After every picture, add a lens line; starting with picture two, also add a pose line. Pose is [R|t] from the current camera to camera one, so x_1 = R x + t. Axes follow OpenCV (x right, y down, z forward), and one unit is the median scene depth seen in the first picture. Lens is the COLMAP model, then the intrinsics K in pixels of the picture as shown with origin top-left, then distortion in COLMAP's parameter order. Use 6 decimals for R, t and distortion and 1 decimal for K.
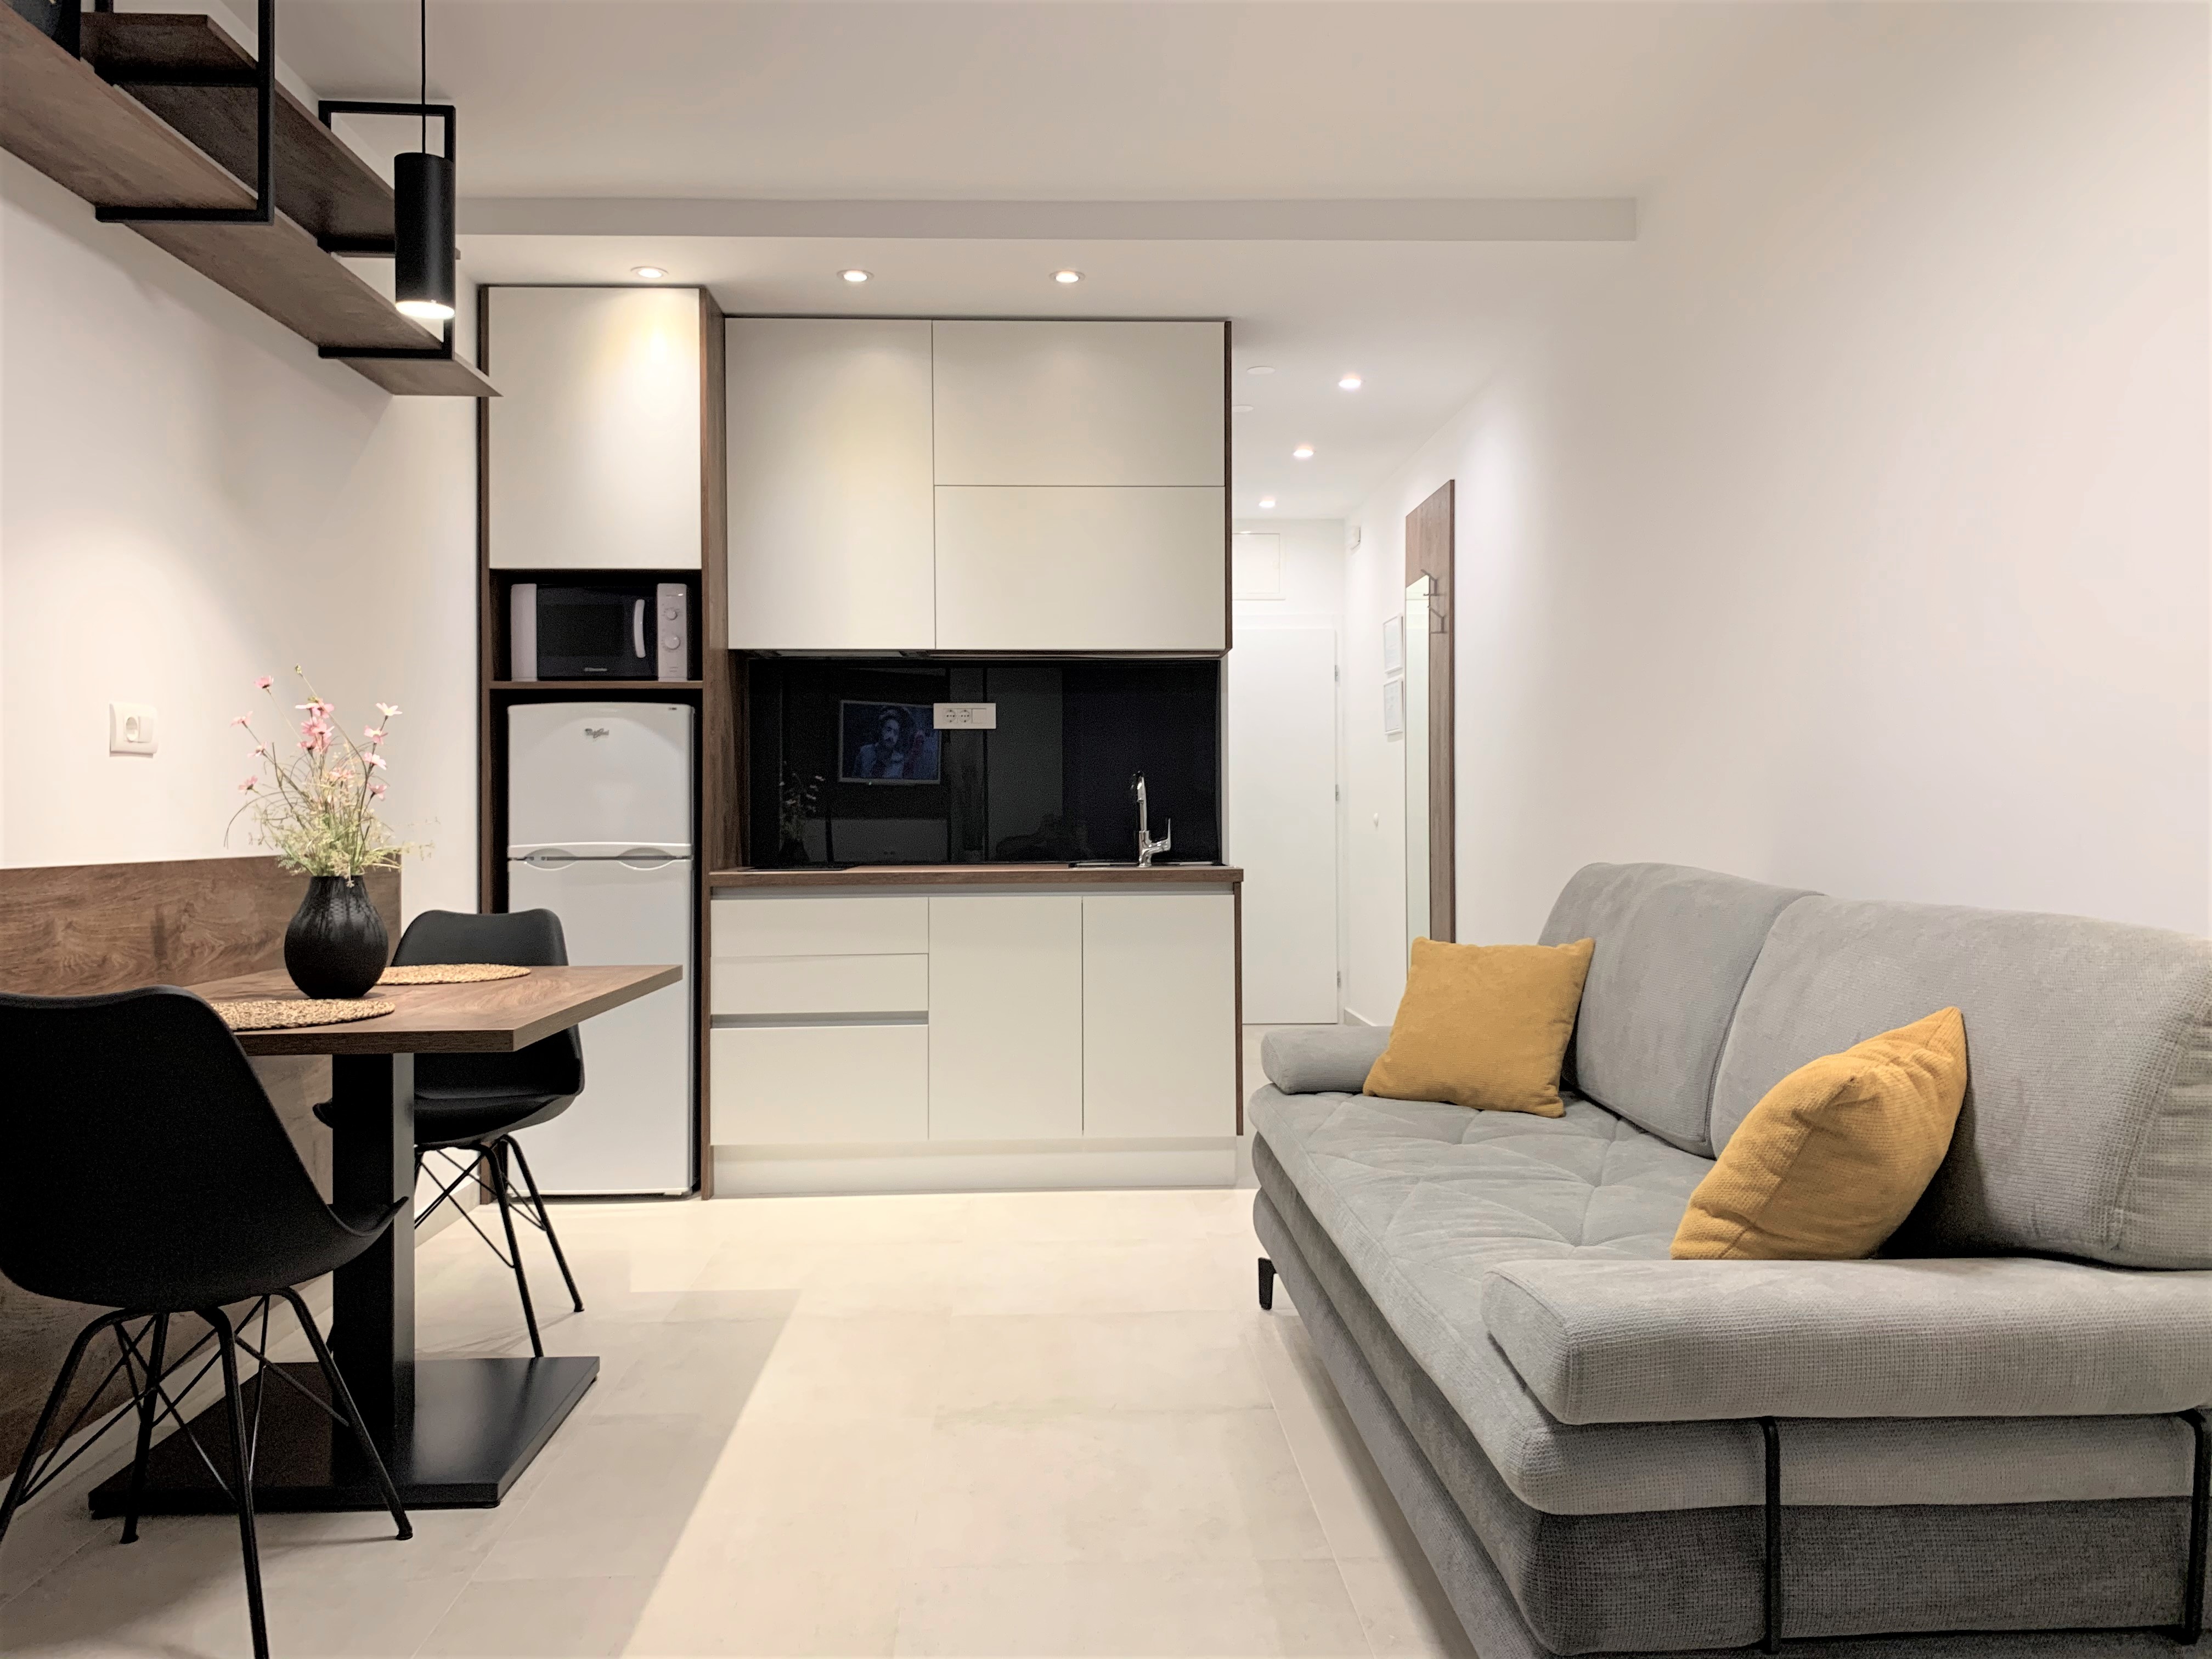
lens RADIAL K [[1662.1, 0, 1106.0], [0, 1662.1, 829.5], [0, 0, 1]] dist [0.071485, -0.129991]
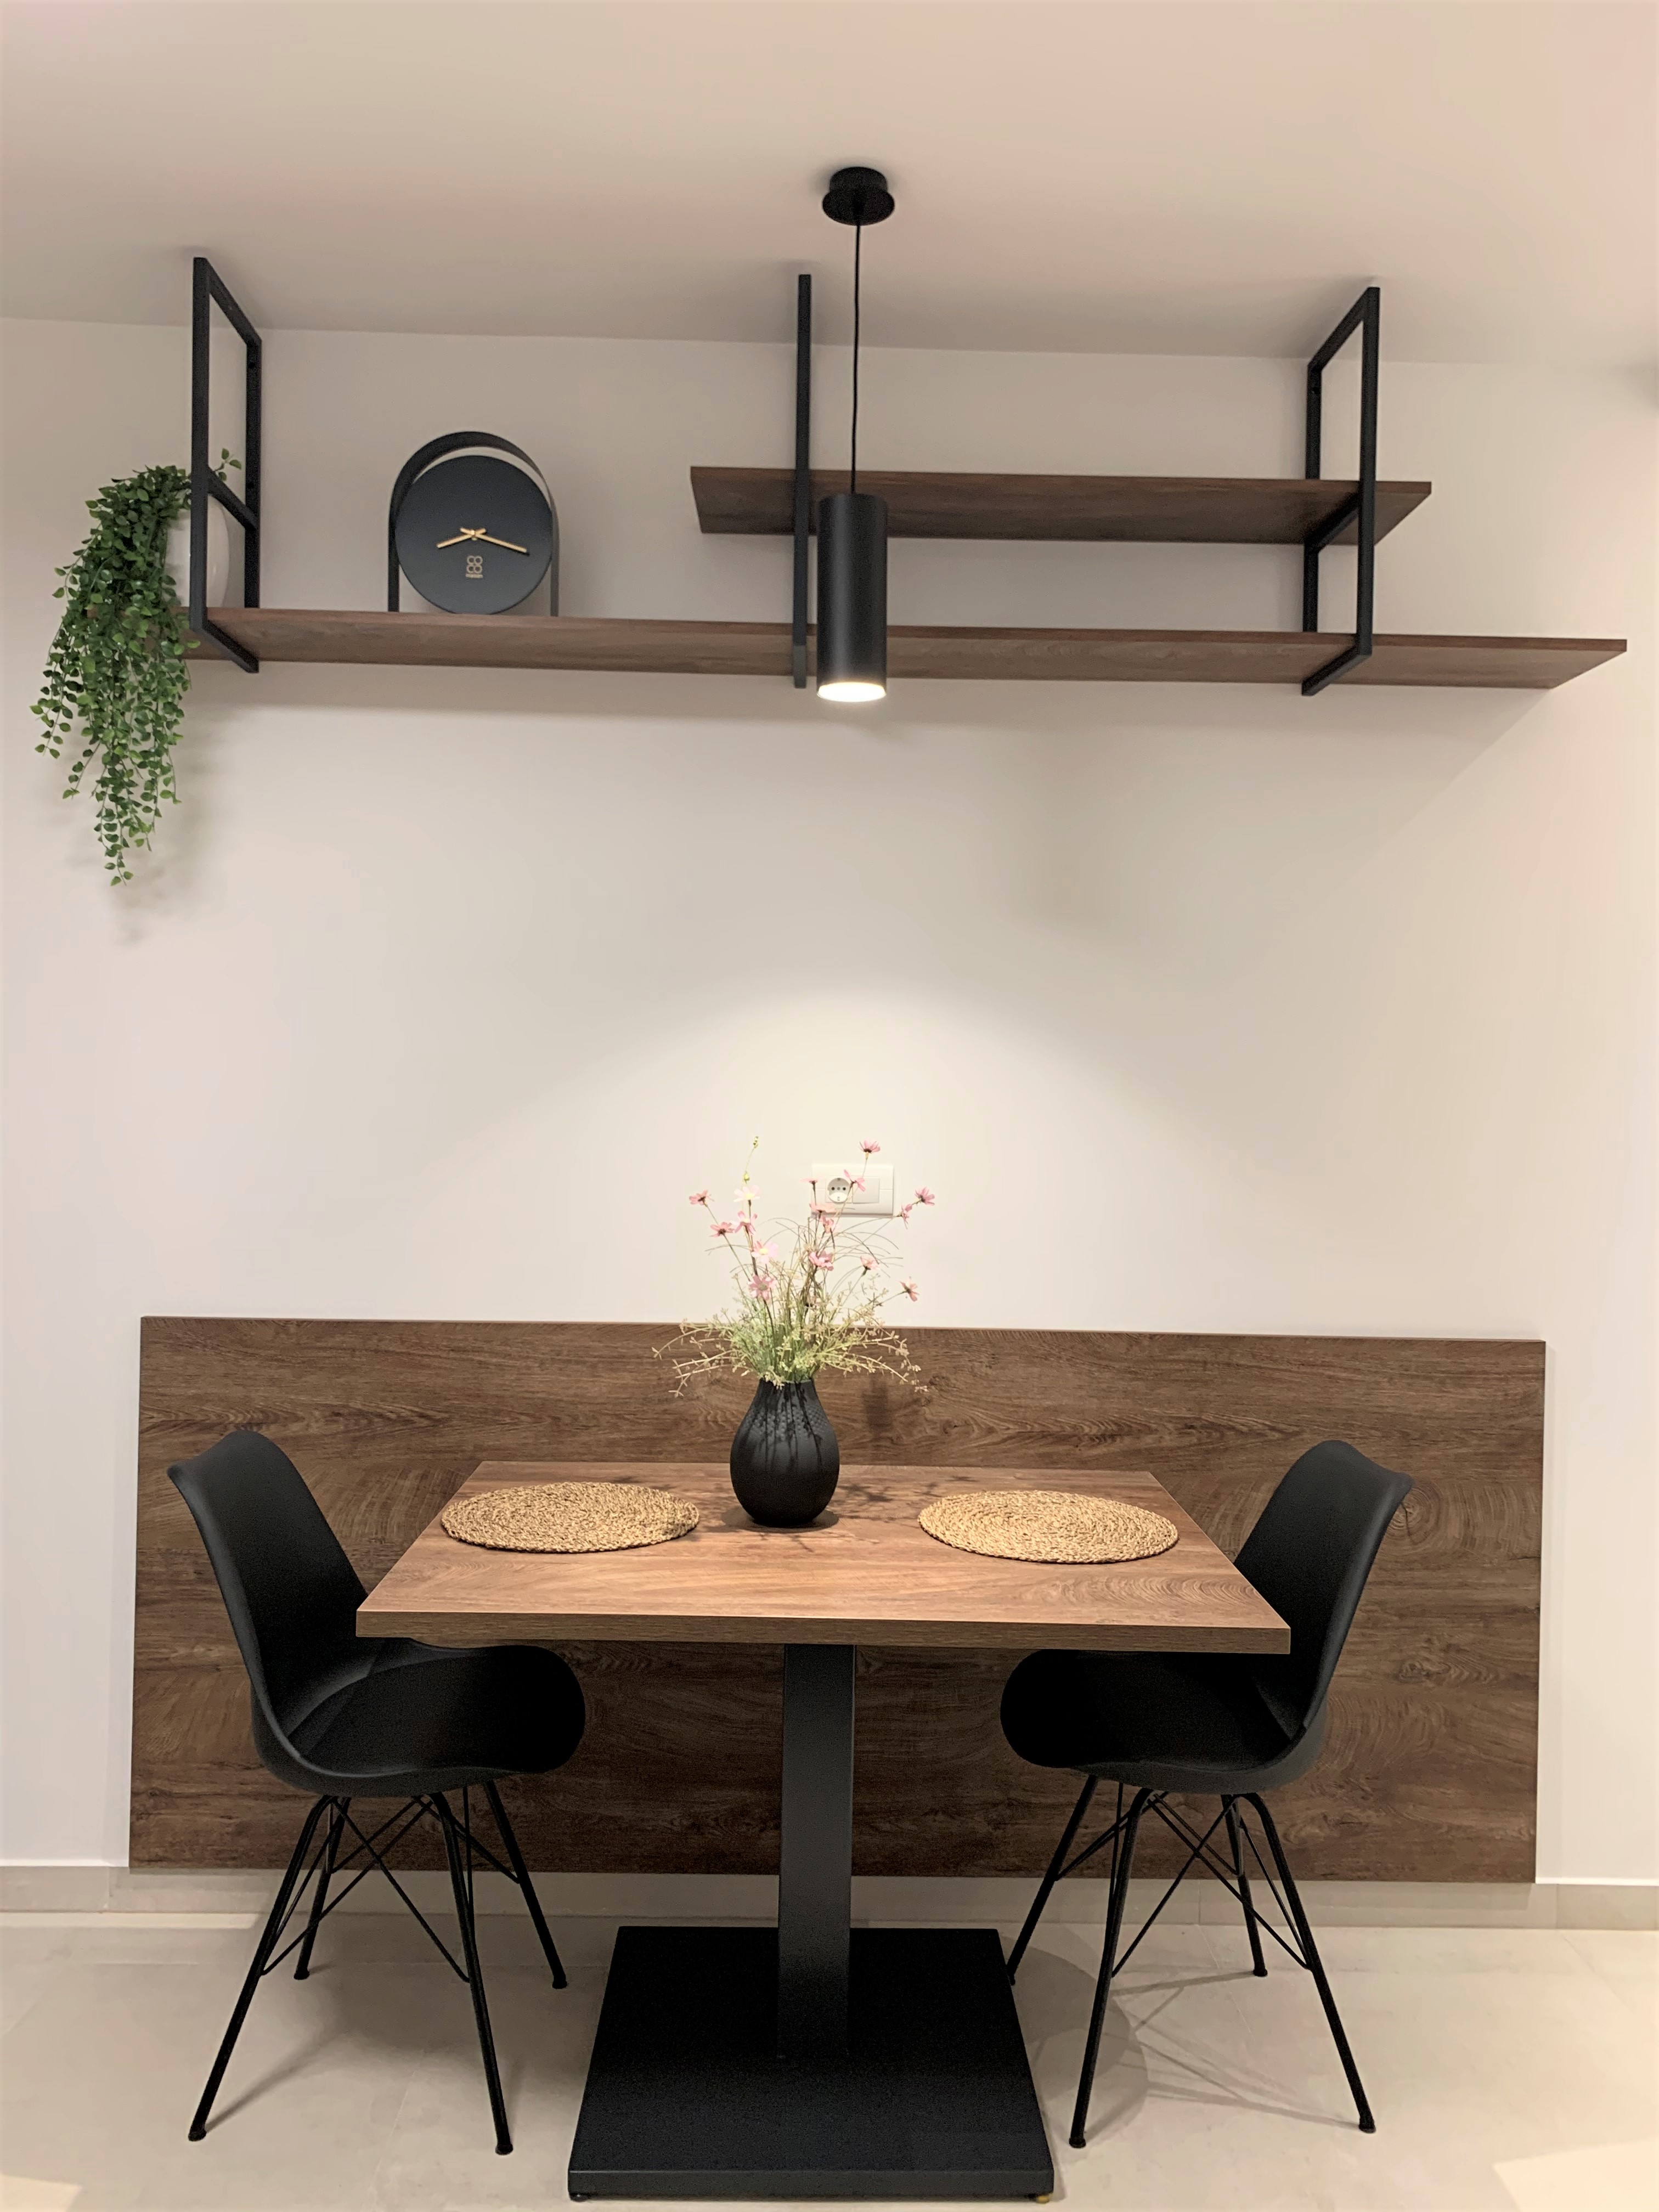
lens RADIAL K [[1662.1, 0, 829.5], [0, 1662.1, 1106.0], [0, 0, 1]] dist [0.071485, -0.129991]
pose [[-0.026112, 0.012741, -0.999578, 0.367646], [-0.024618, 0.999607, 0.013384, -0.115920], [0.999356, 0.024957, -0.025788, 0.973882]]
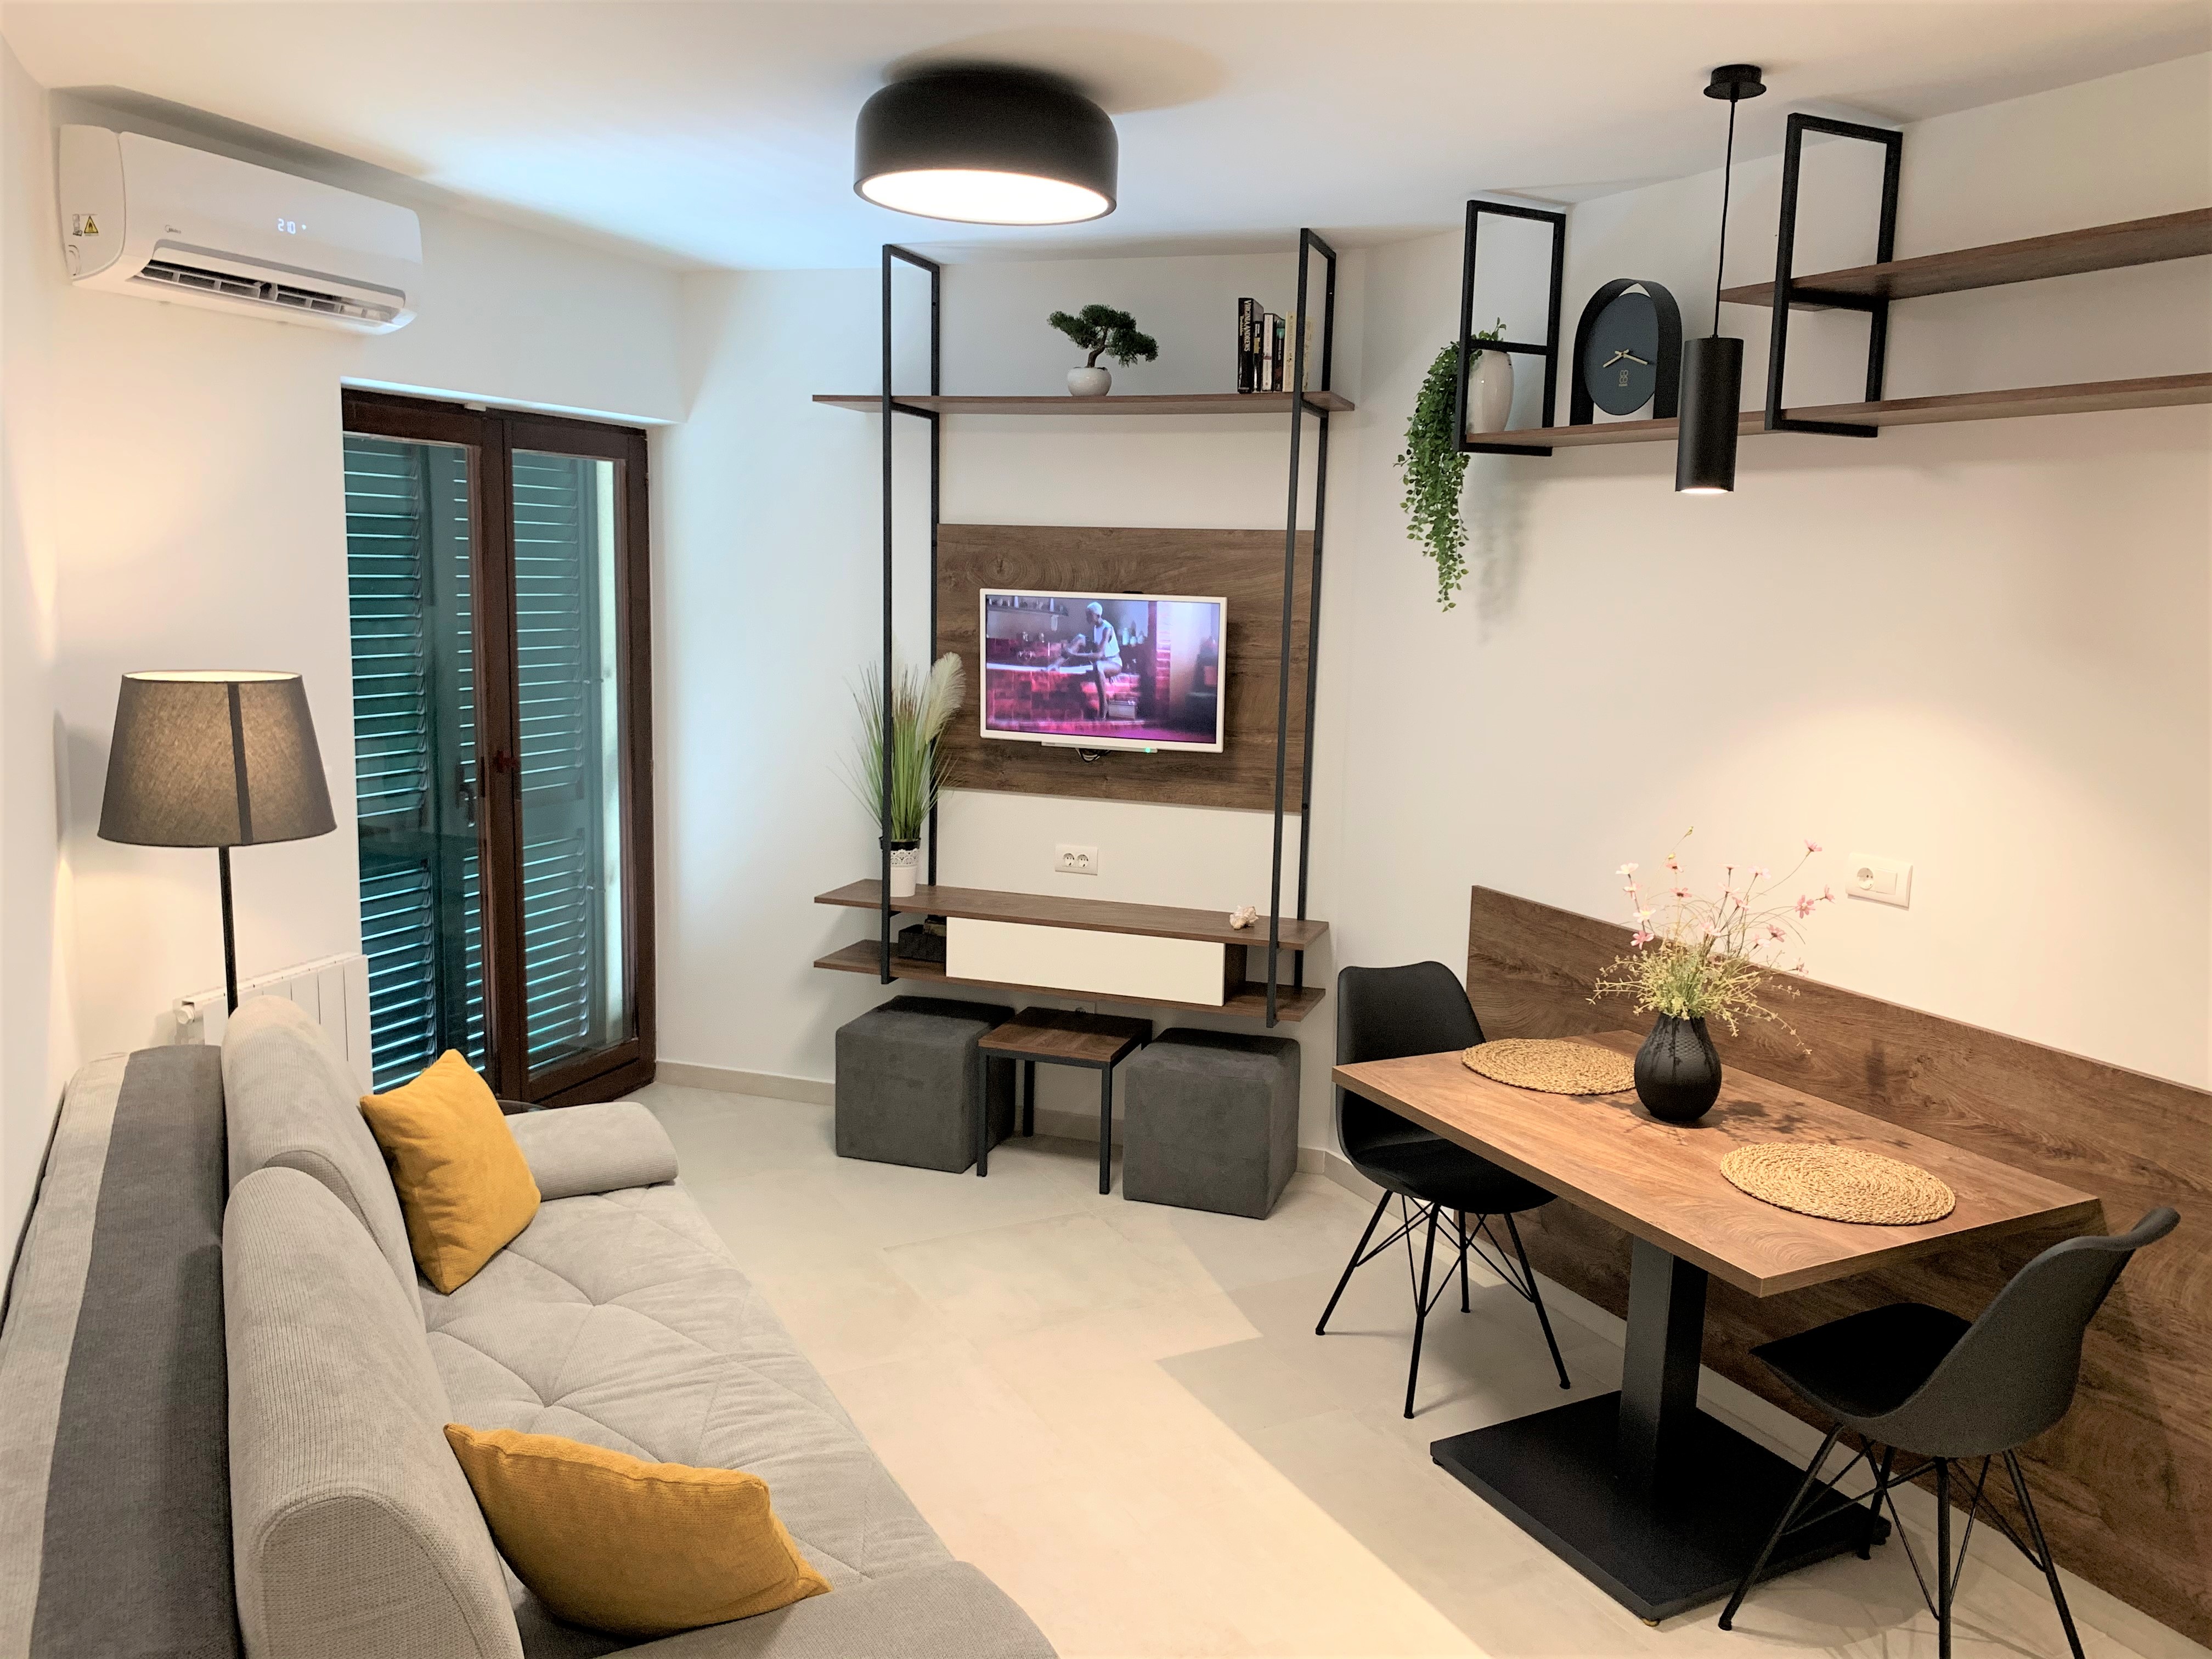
lens RADIAL K [[1662.1, 0, 1106.0], [0, 1662.1, 829.5], [0, 0, 1]] dist [0.071485, -0.129991]
pose [[-0.900911, 0.046426, -0.431513, 0.351479], [-0.029239, 0.985510, 0.167076, -0.254630], [0.433017, 0.163138, -0.886500, 1.698661]]
